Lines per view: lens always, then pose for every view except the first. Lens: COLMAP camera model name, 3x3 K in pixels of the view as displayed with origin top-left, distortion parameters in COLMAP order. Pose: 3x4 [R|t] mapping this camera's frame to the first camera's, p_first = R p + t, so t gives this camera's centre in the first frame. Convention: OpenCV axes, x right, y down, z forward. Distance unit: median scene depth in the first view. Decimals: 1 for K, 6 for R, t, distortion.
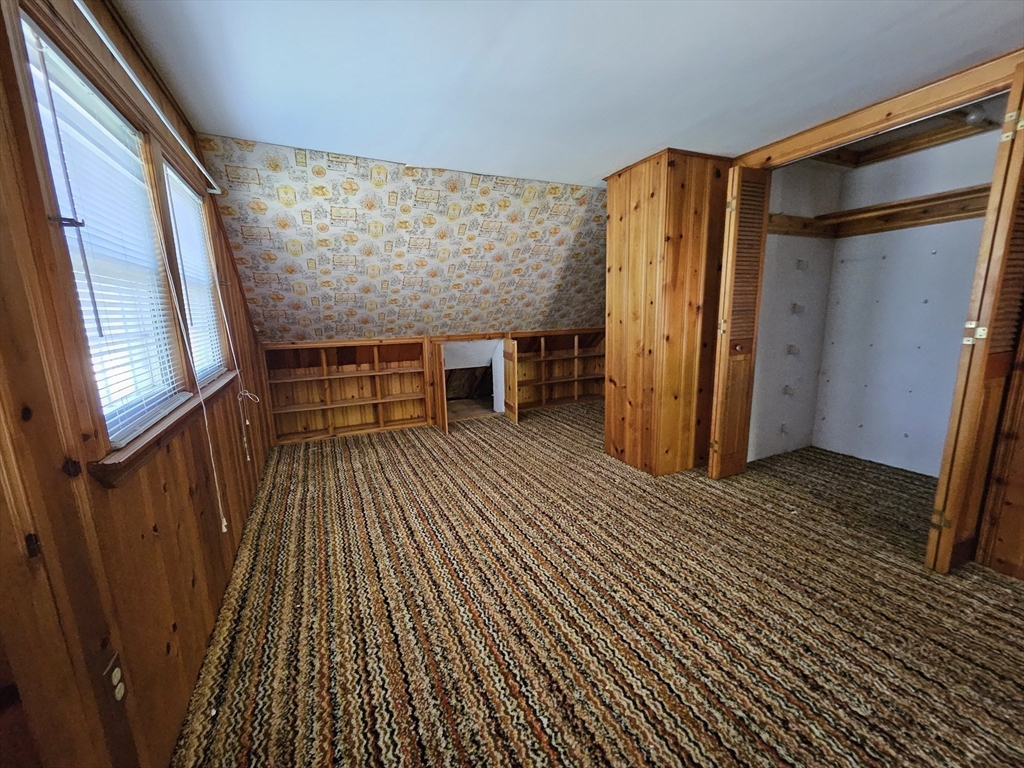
lens RADIAL K [[402.6, 0, 509.6], [0, 402.6, 388.4], [0, 0, 1]] dist [0.001167, 0.000882]
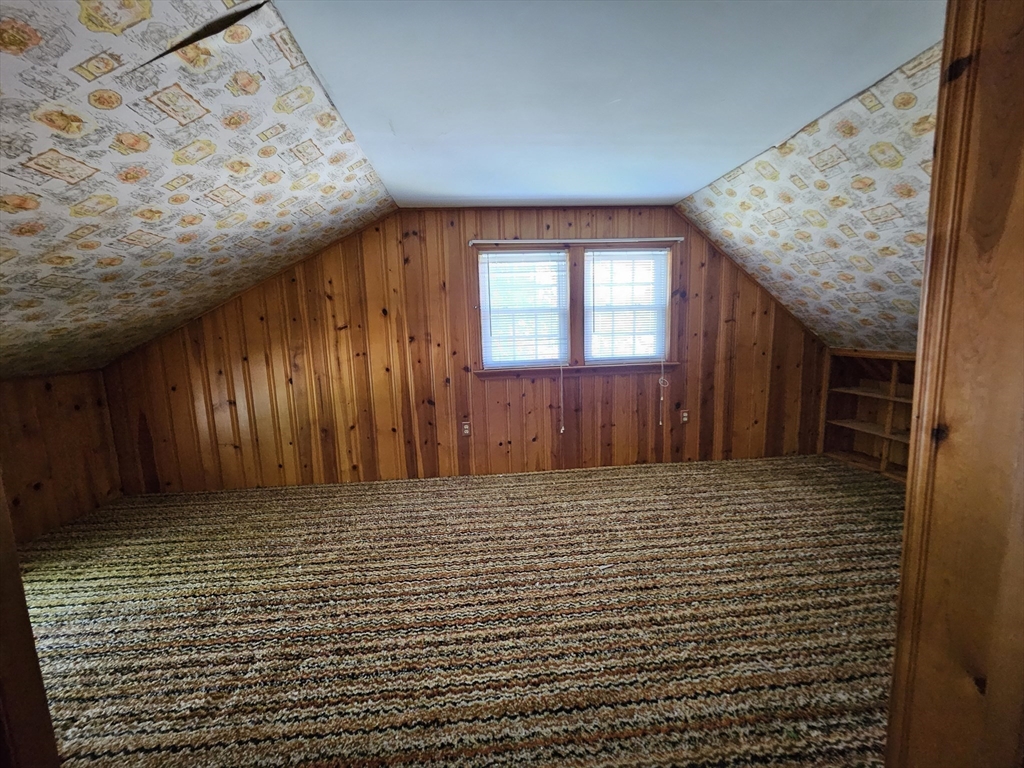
lens RADIAL K [[402.6, 0, 508.8], [0, 402.6, 386.7], [0, 0, 1]] dist [0.001167, 0.000882]
pose [[-0.351214, 0.166881, -0.921303, 0.901694], [-0.134827, 0.964718, 0.226143, -0.216572], [0.926537, 0.203641, -0.316323, 0.979822]]
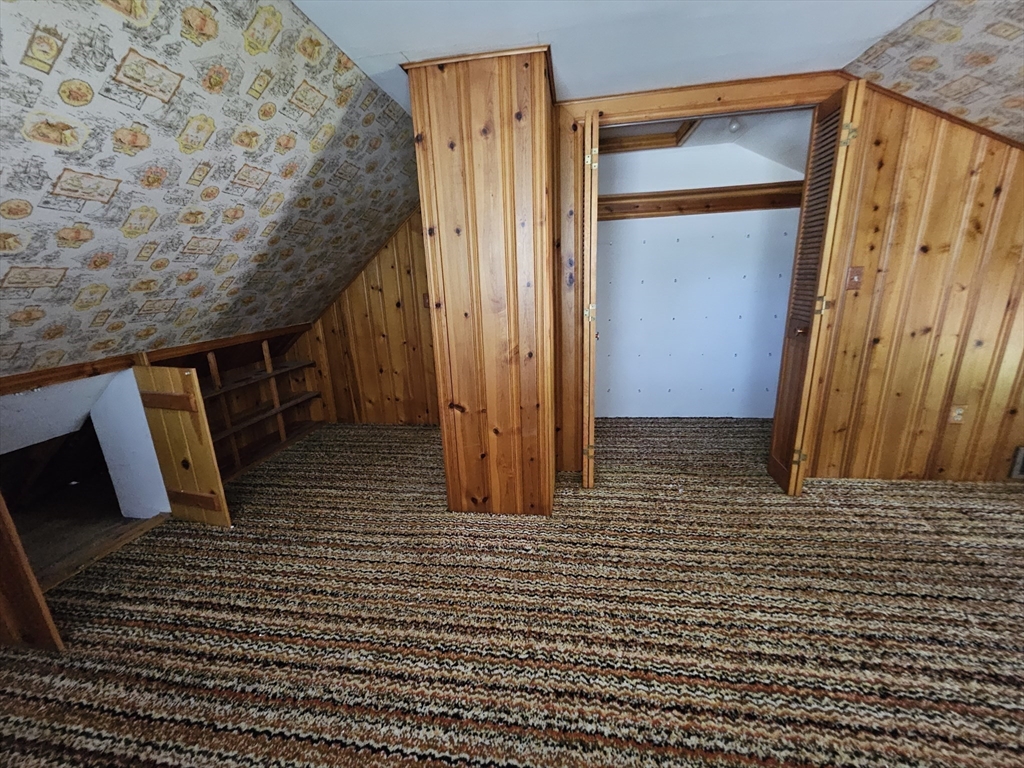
lens RADIAL K [[402.6, 0, 509.9], [0, 402.6, 386.1], [0, 0, 1]] dist [0.001167, 0.000882]
pose [[0.557610, -0.210372, 0.803004, -0.307257], [0.184291, 0.974586, 0.127351, -0.166751], [-0.809388, 0.076974, 0.582208, 0.777206]]
